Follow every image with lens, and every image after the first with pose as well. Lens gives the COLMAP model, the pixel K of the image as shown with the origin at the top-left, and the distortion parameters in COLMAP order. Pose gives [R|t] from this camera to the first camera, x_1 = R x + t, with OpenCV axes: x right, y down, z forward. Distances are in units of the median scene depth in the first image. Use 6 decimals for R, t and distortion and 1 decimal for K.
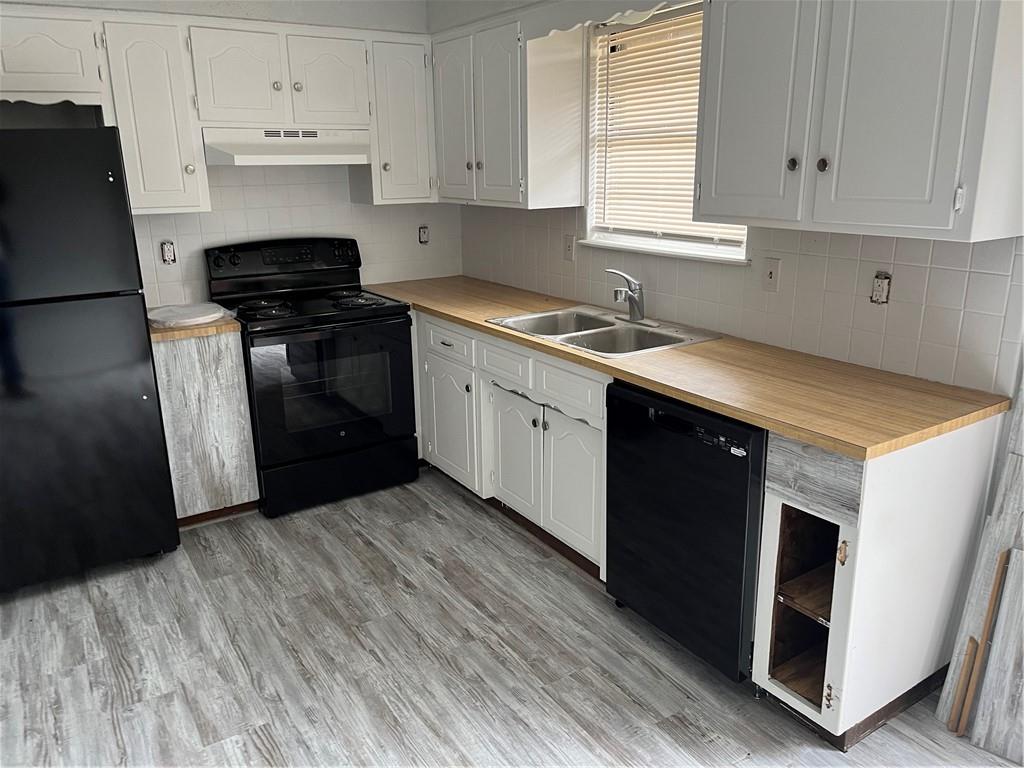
lens RADIAL K [[776.0, 0, 511.6], [0, 776.0, 384.5], [0, 0, 1]] dist [0.070952, -0.084978]
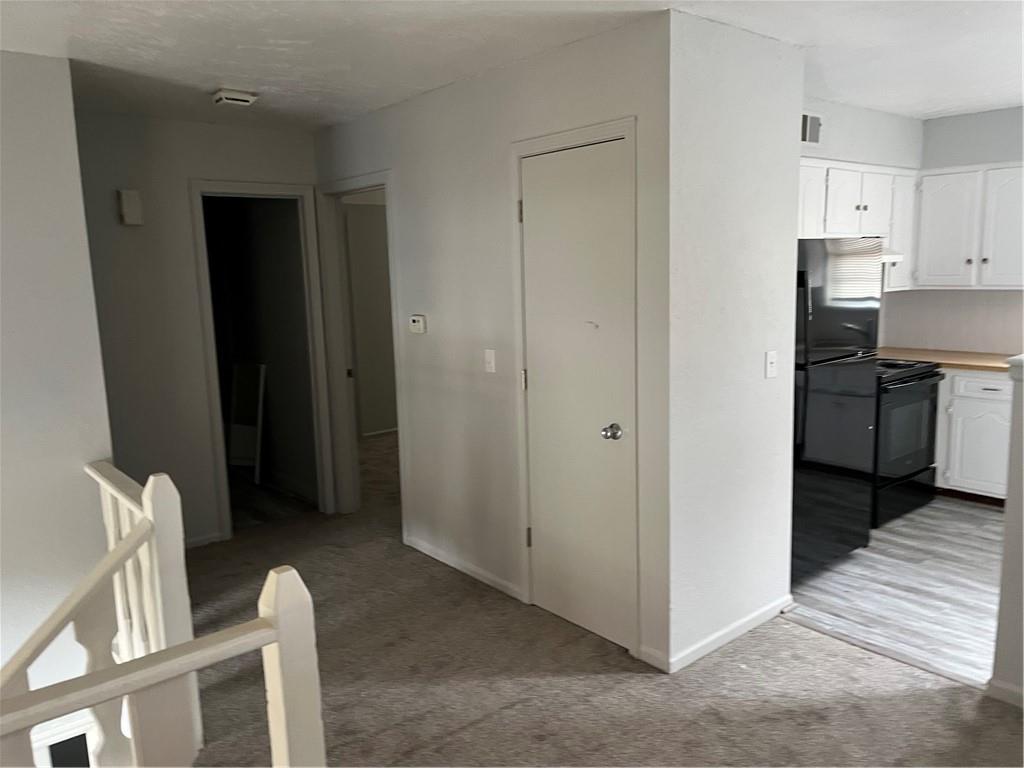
lens RADIAL K [[776.0, 0, 511.6], [0, 776.0, 384.5], [0, 0, 1]] dist [0.070952, -0.084978]
pose [[0.993866, -0.030155, 0.106403, -1.150974], [0.043450, 0.991213, -0.124936, 0.079684], [-0.101701, 0.128793, 0.986443, -0.280196]]
